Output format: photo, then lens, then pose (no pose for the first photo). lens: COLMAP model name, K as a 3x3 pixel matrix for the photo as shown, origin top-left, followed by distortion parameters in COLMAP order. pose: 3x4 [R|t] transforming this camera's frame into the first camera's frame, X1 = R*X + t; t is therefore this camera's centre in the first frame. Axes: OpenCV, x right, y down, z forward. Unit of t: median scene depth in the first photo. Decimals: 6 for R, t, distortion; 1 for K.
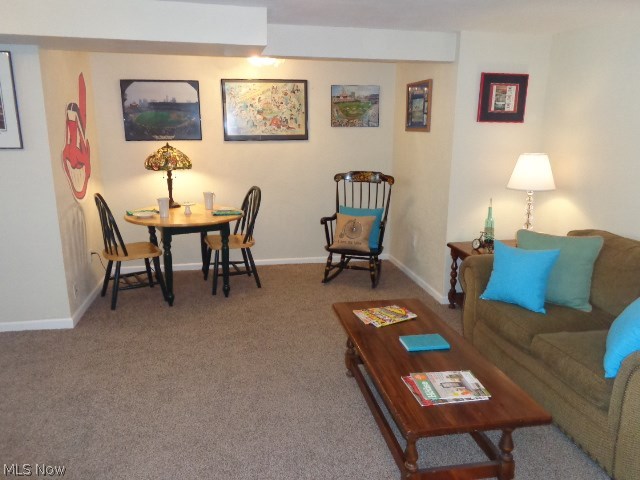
lens RADIAL K [[477.5, 0, 322.7], [0, 477.5, 240.2], [0, 0, 1]] dist [0.002086, -0.000971]
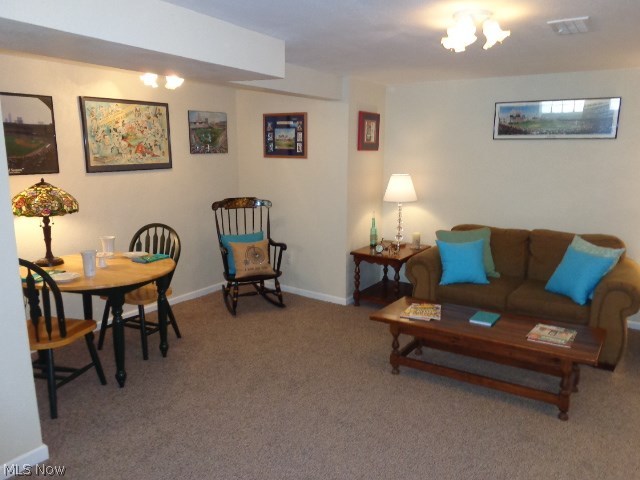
lens RADIAL K [[477.5, 0, 322.7], [0, 477.5, 240.2], [0, 0, 1]] dist [0.002086, -0.000971]
pose [[0.707095, -0.134317, 0.694245, -0.499995], [0.160405, 0.986668, 0.027518, -0.055407], [-0.688685, 0.091903, 0.719213, 0.163395]]
